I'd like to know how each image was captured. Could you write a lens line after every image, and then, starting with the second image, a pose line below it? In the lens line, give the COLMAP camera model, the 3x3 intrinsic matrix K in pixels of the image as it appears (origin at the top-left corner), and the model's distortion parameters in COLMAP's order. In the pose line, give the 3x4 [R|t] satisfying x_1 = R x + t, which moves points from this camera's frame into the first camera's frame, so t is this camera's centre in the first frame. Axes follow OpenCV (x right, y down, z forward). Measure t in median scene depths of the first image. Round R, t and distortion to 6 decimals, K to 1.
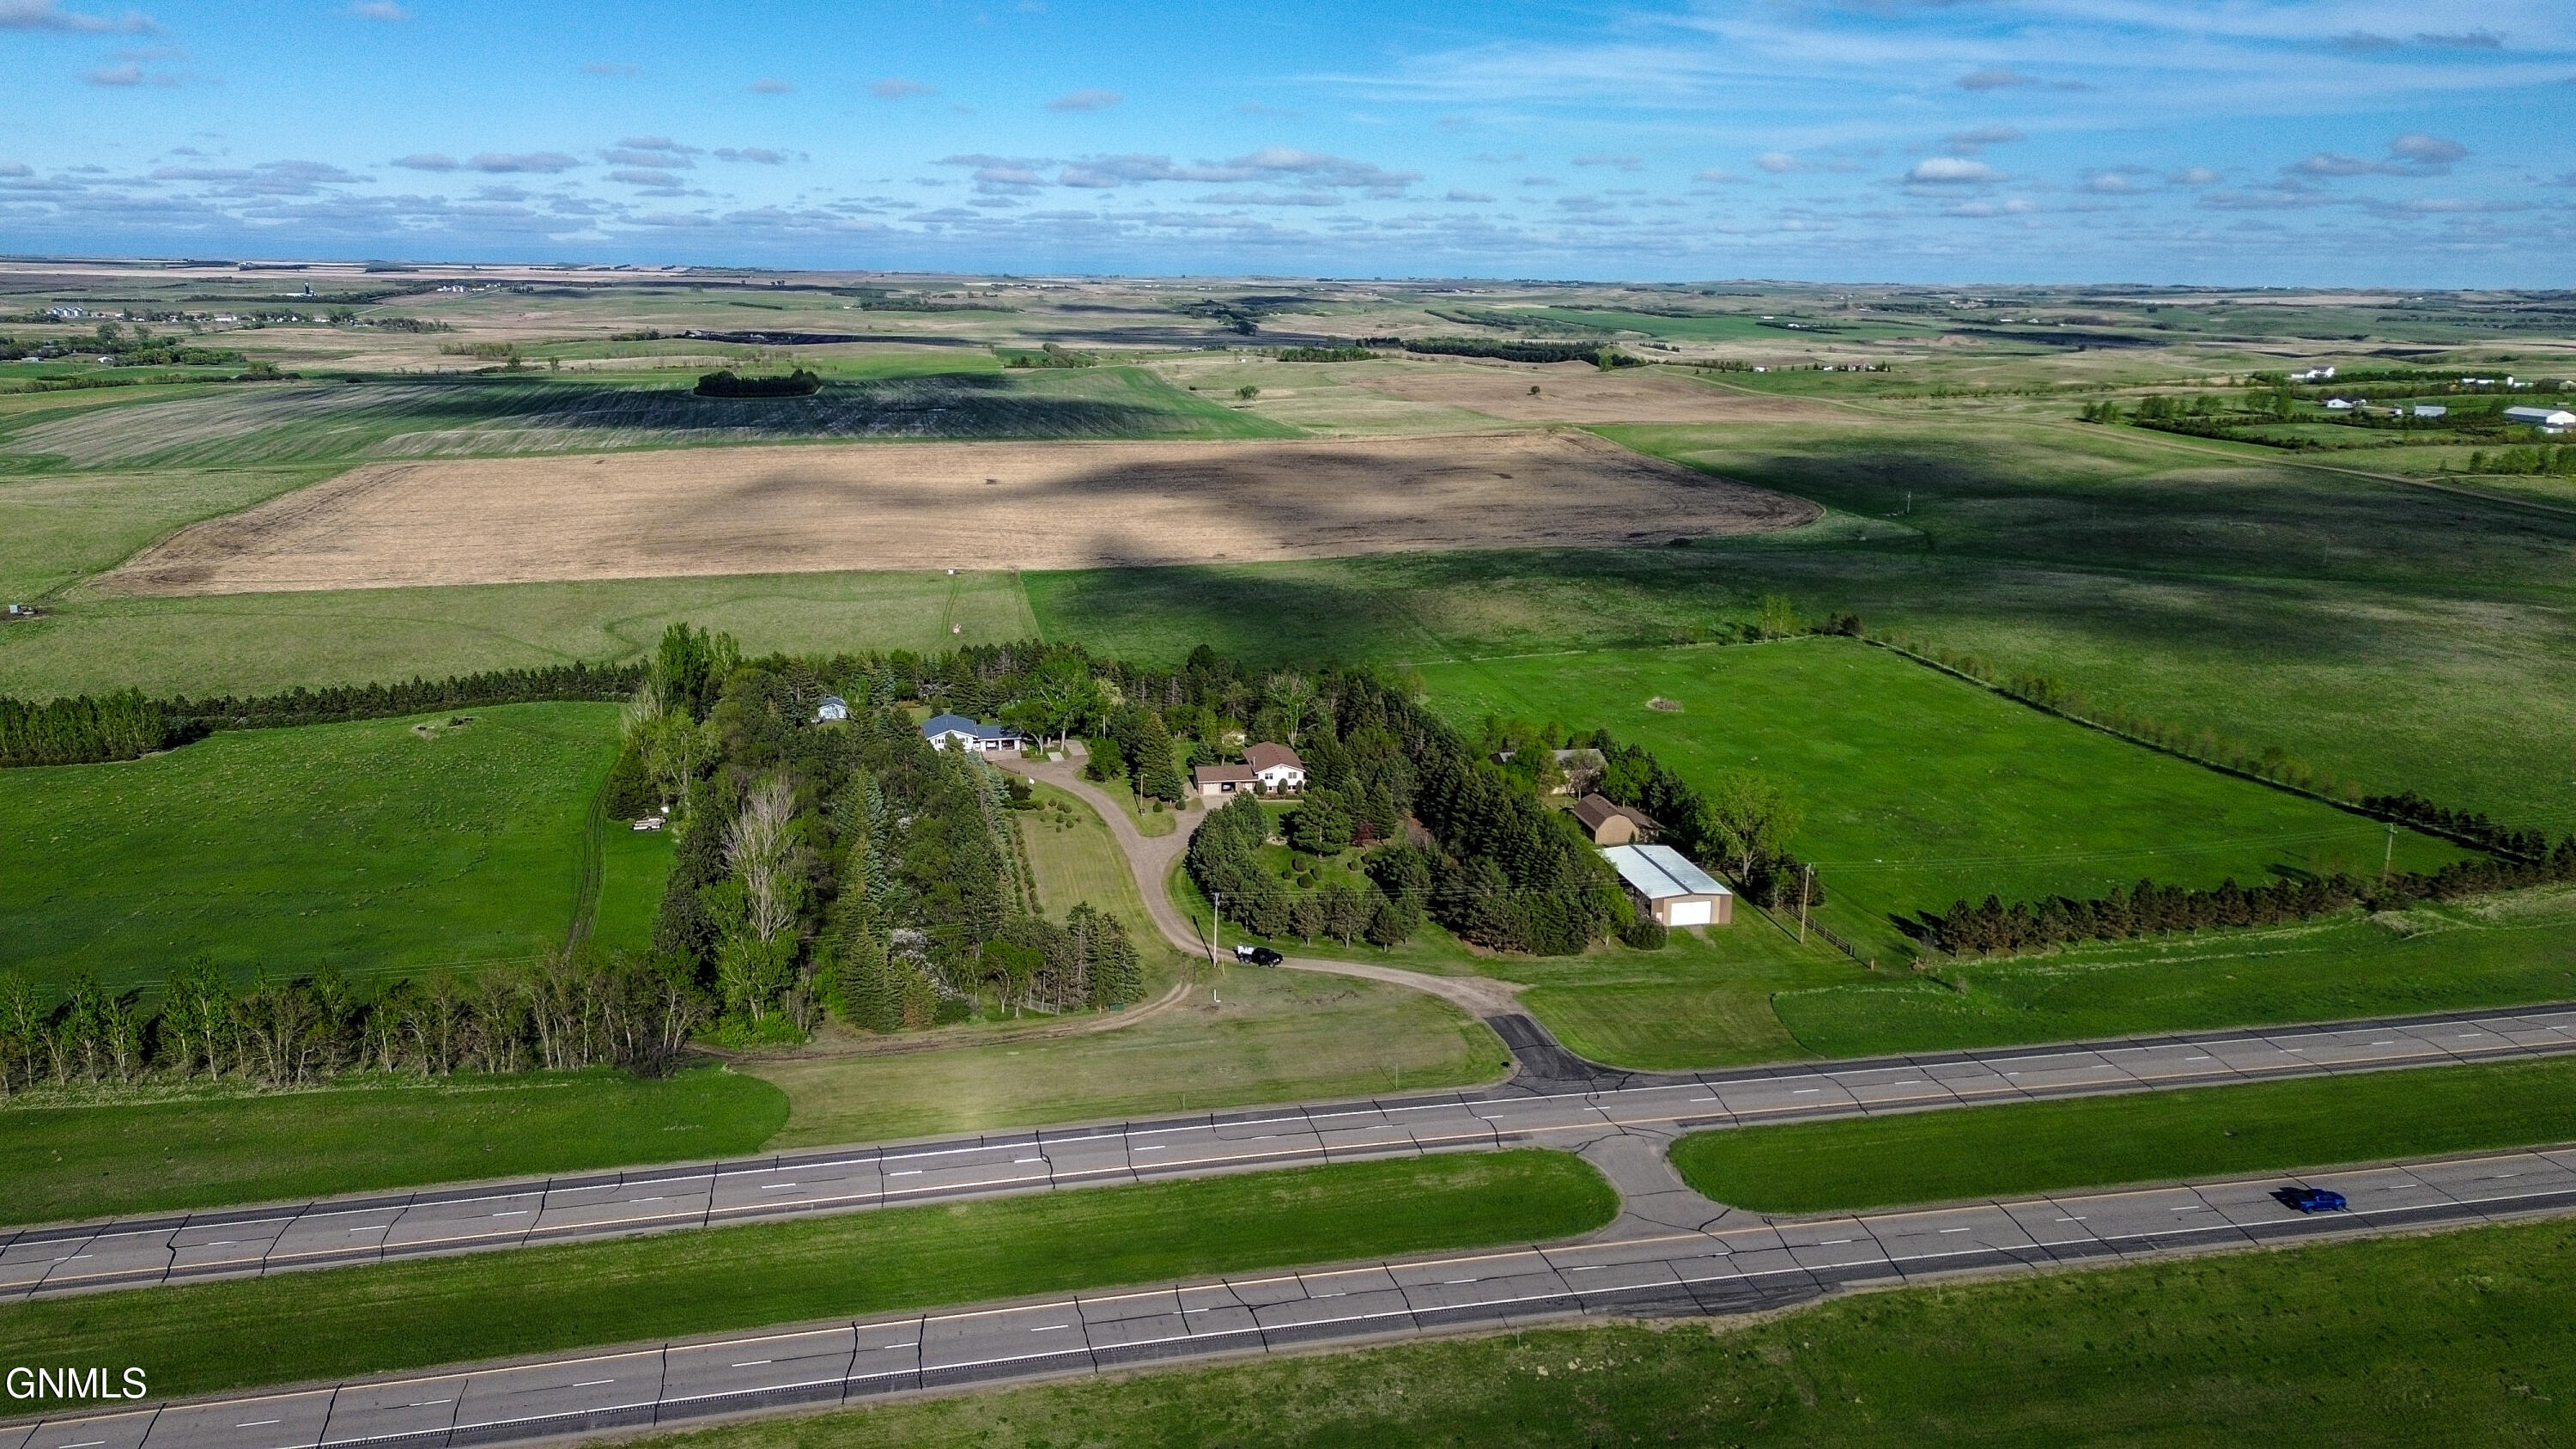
lens RADIAL K [[1805.9, 0, 1292.3], [0, 1805.9, 723.0], [0, 0, 1]] dist [0.069852, -0.060311]
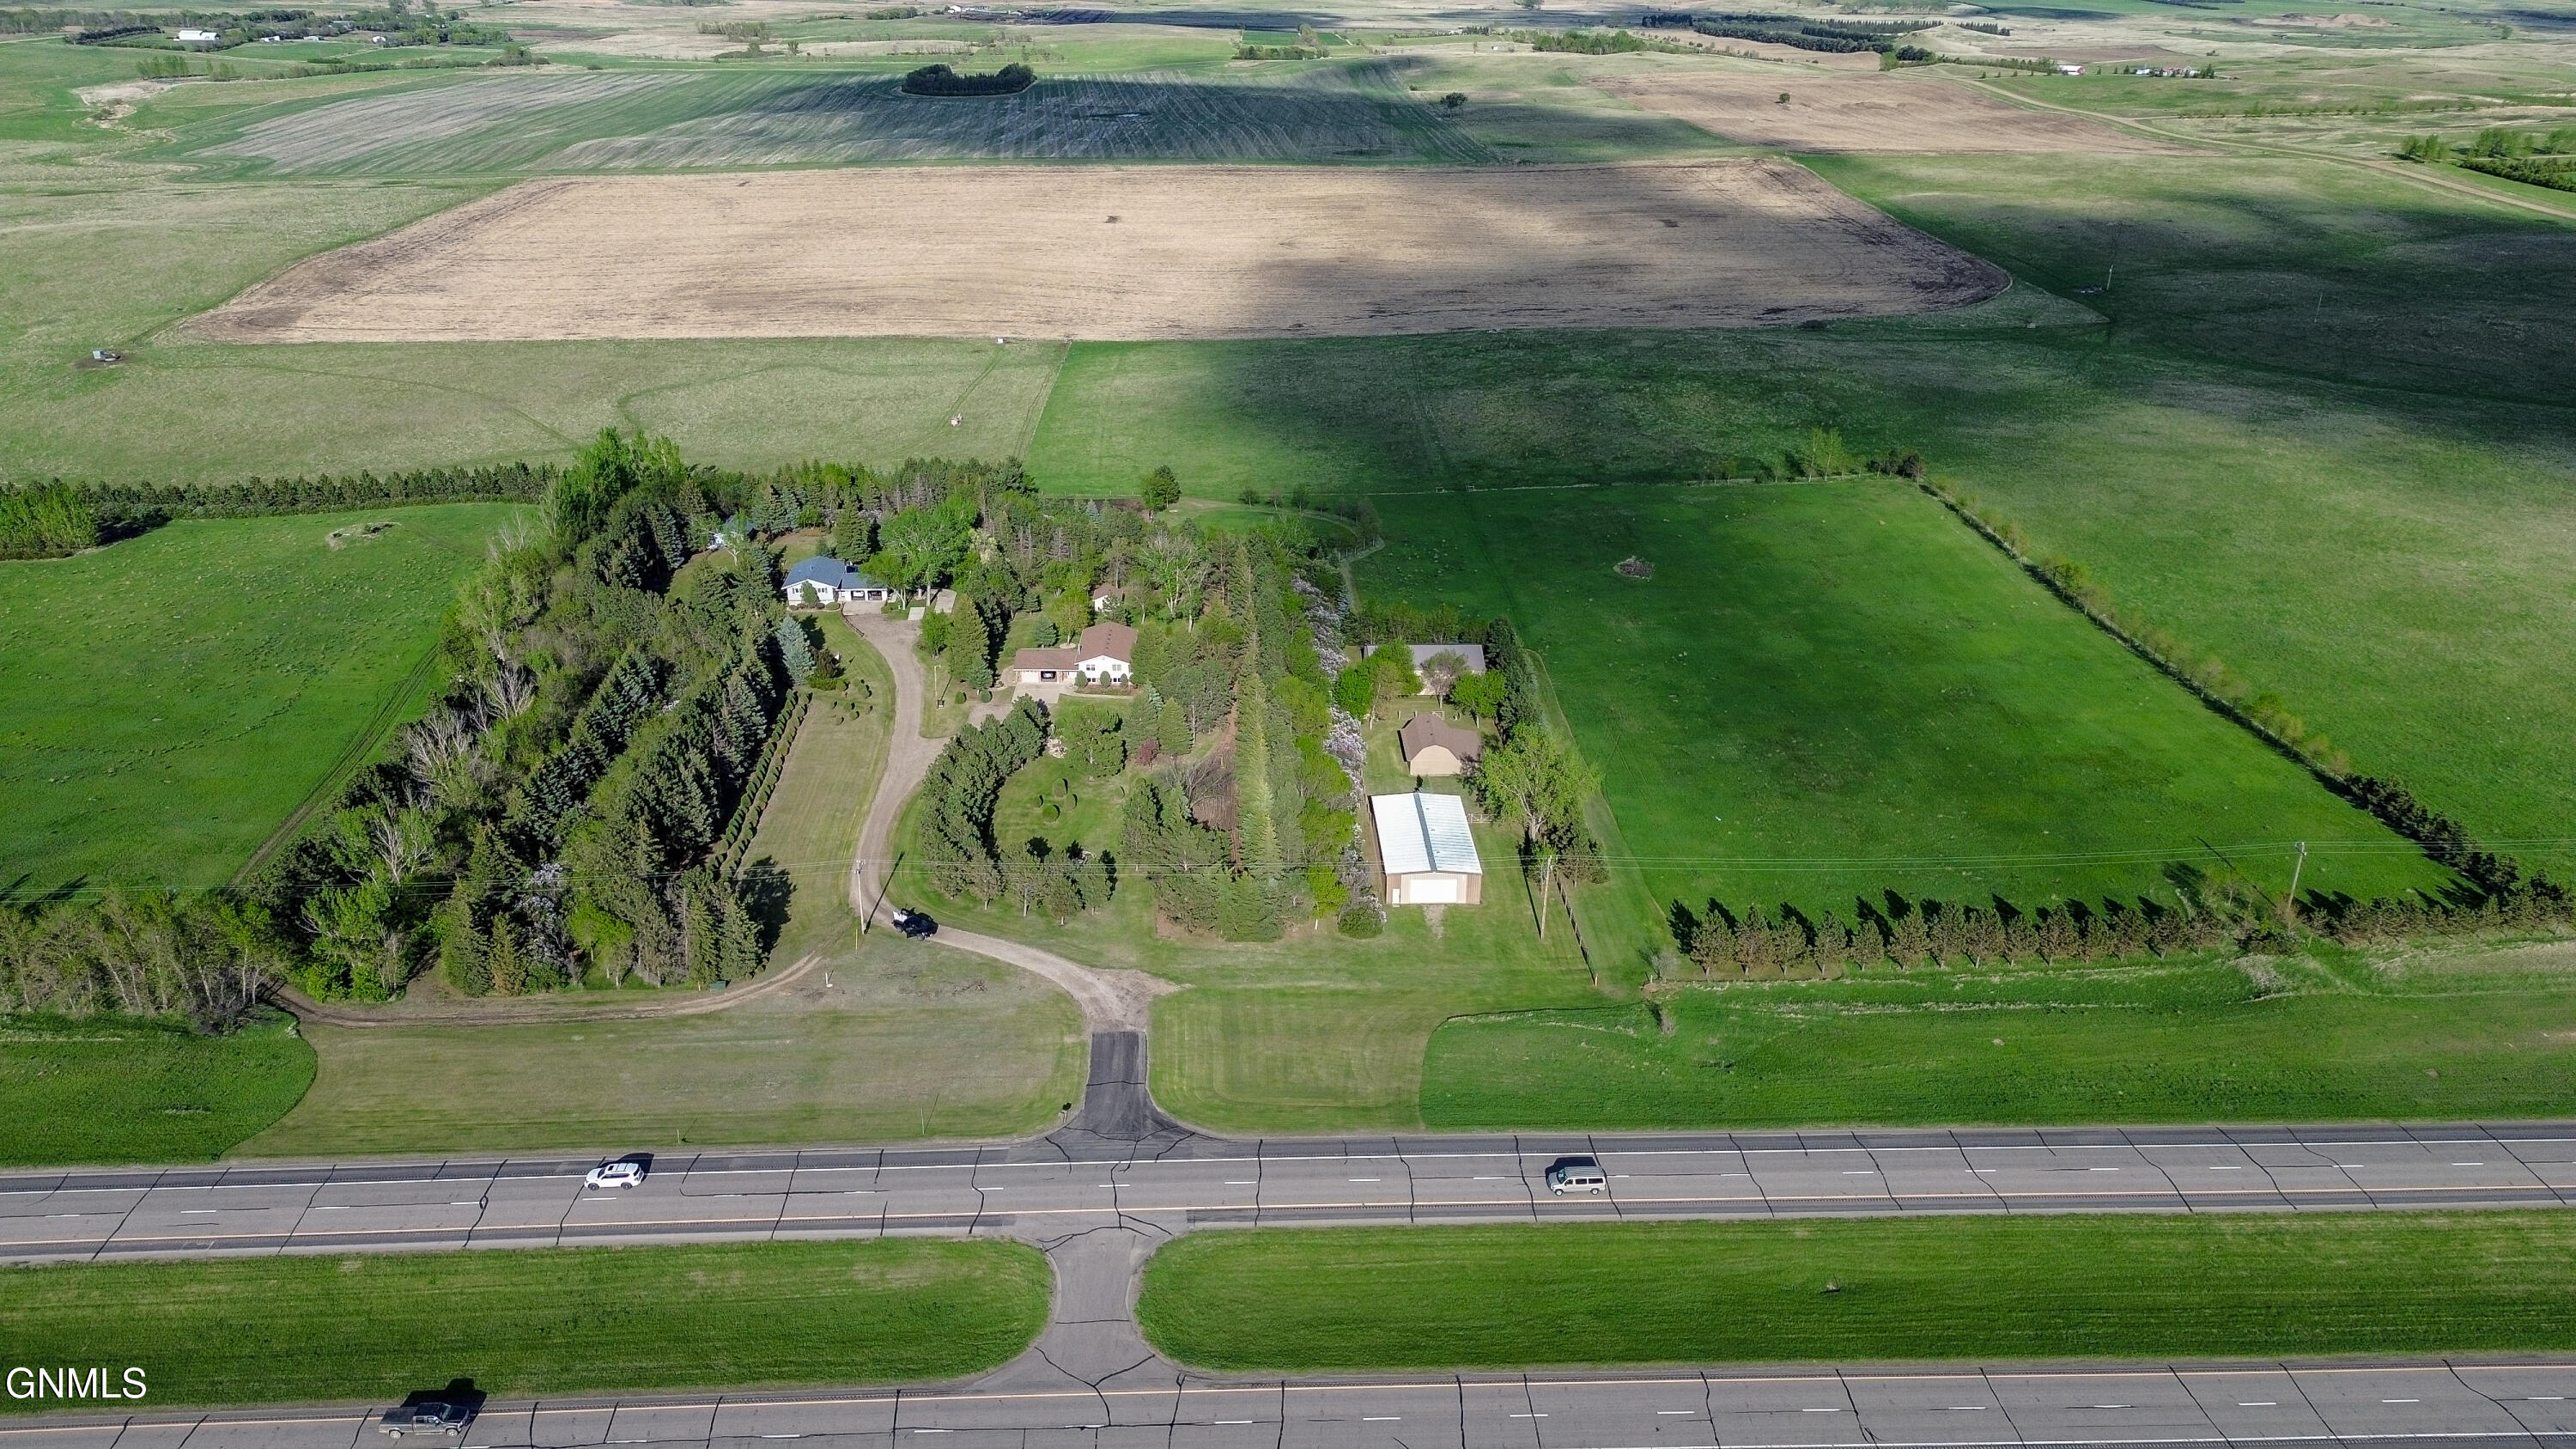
lens RADIAL K [[1805.9, 0, 1294.3], [0, 1805.9, 718.4], [0, 0, 1]] dist [0.069852, -0.060311]
pose [[0.986101, 0.067896, -0.151642, 0.231093], [-0.041678, 0.984594, 0.169817, -0.105485], [0.160835, -0.161136, 0.973739, 0.107863]]
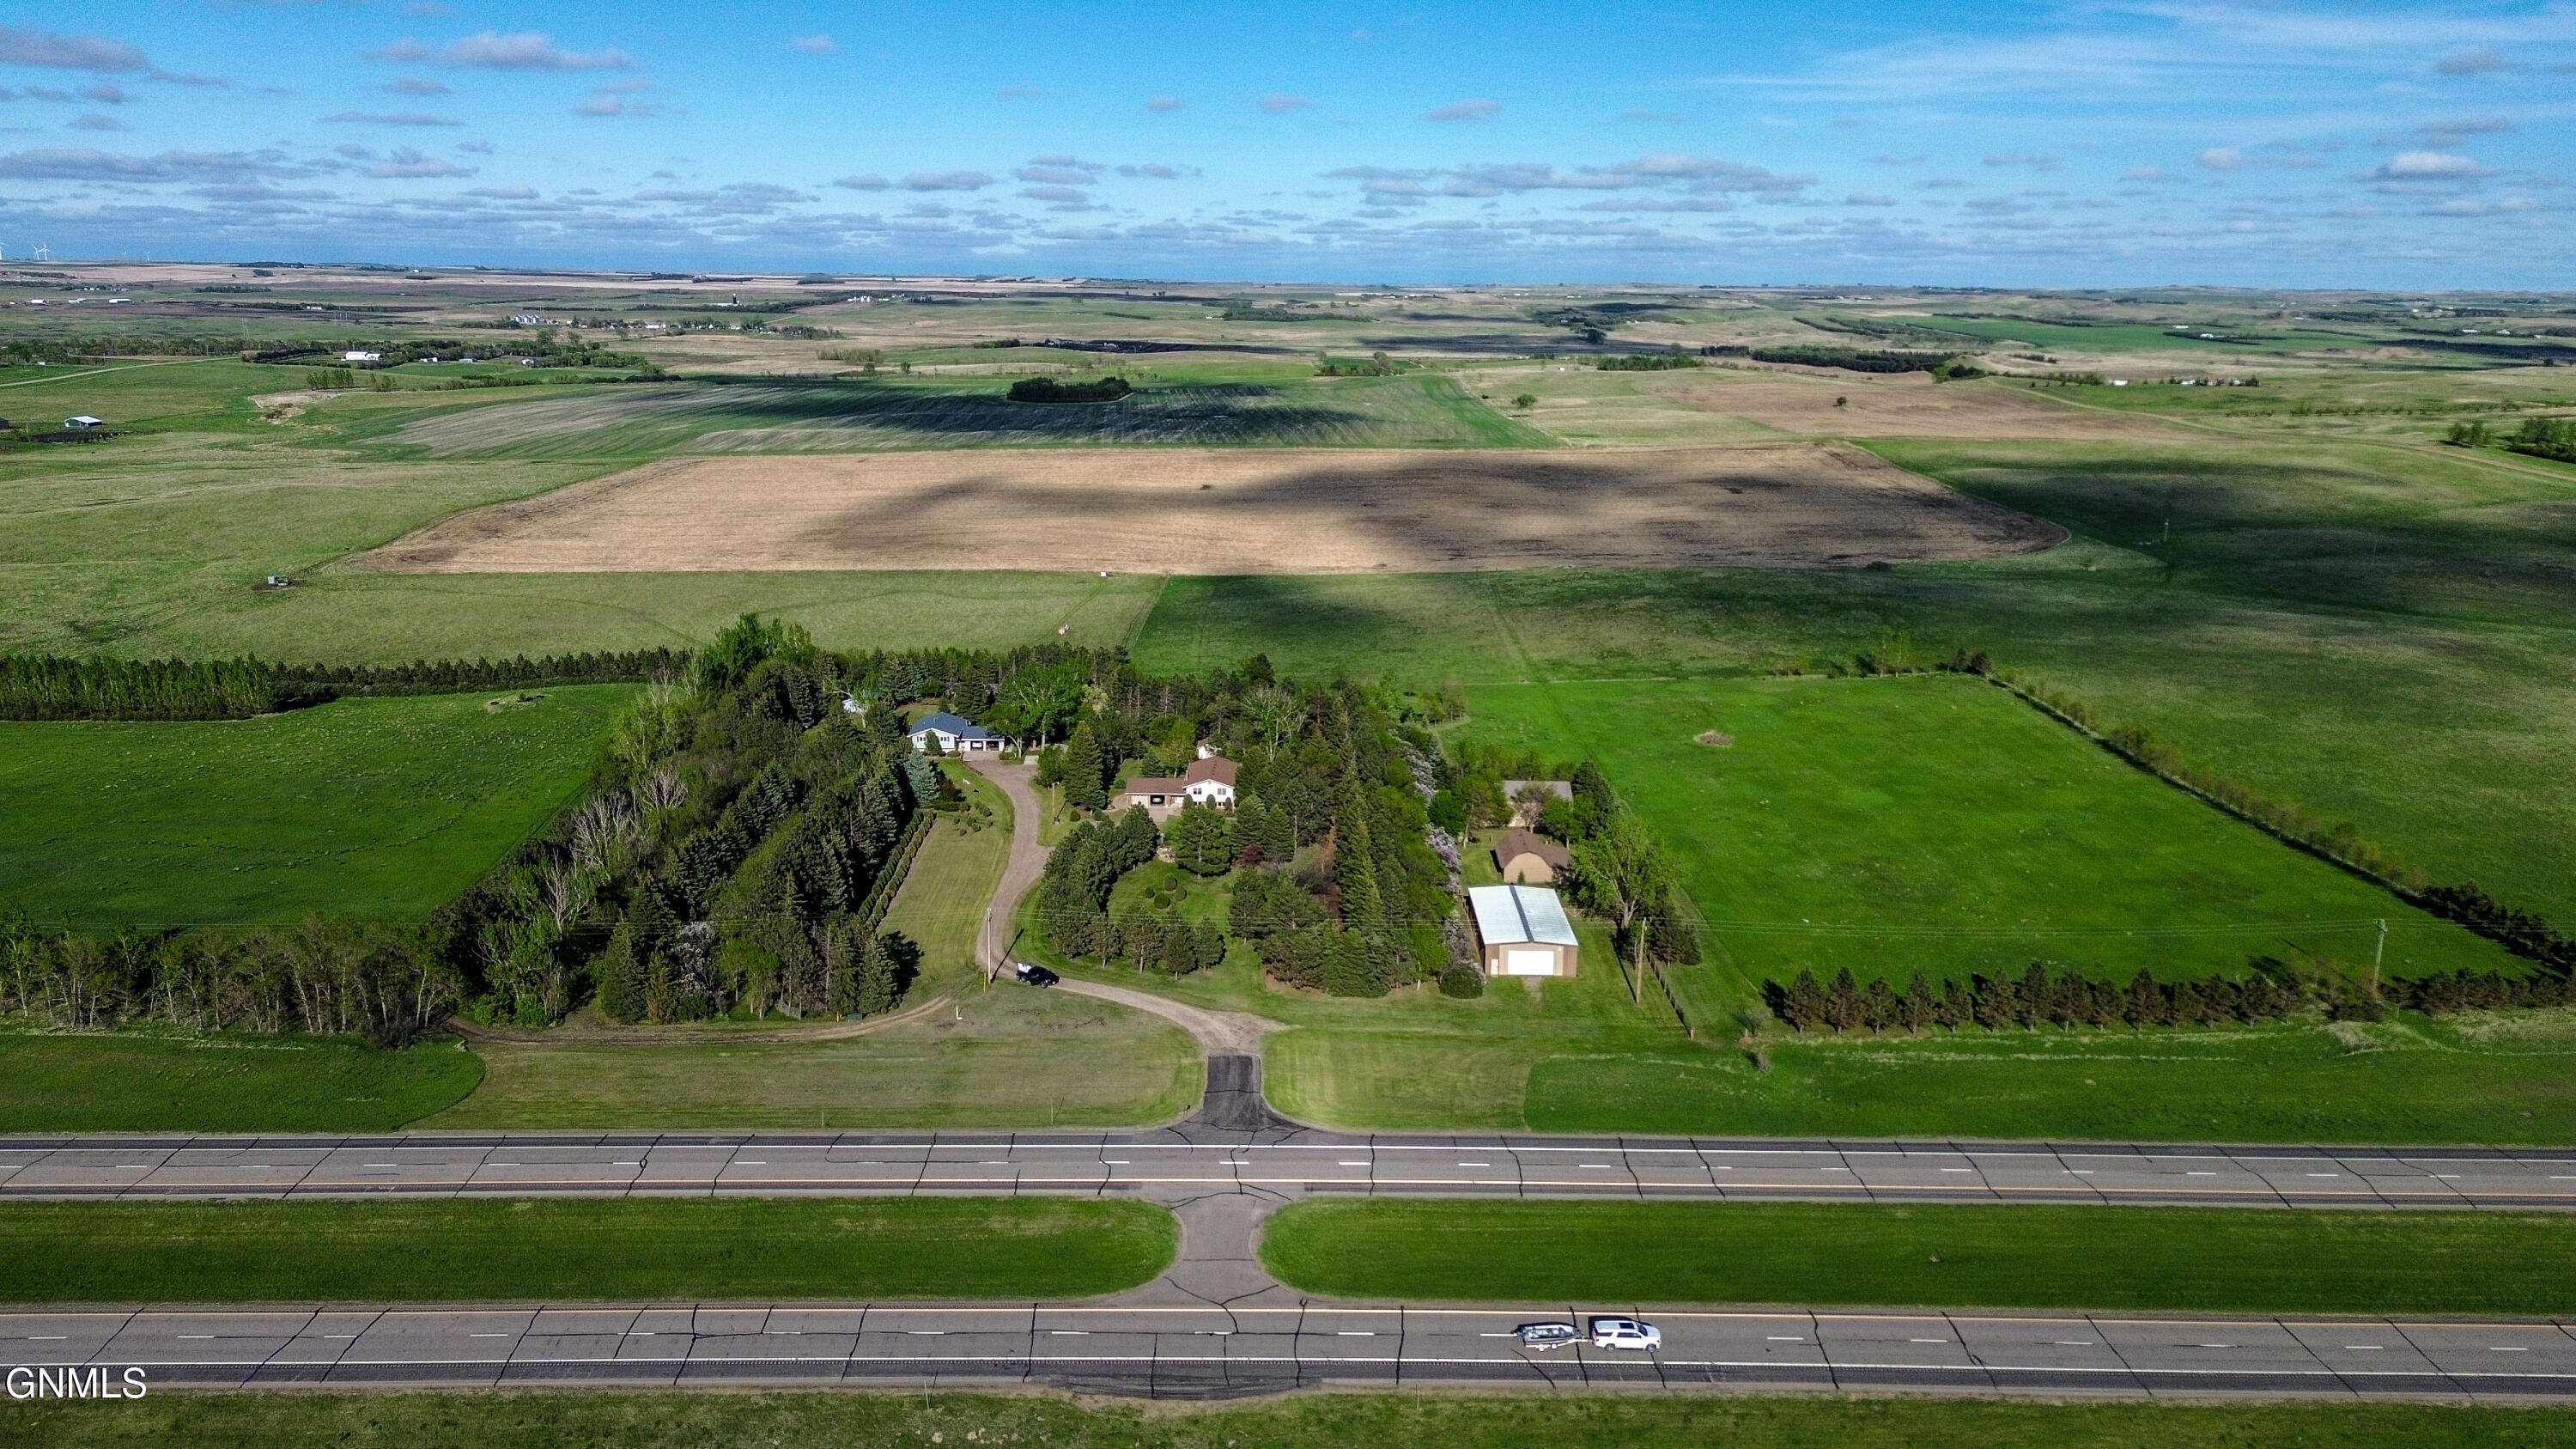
lens RADIAL K [[1805.9, 0, 1297.0], [0, 1805.9, 715.9], [0, 0, 1]] dist [0.069852, -0.060311]
pose [[0.978975, 0.047310, -0.198420, 0.230239], [-0.048950, 0.998796, -0.003362, -0.010696], [0.198022, 0.013004, 0.980111, 0.050673]]
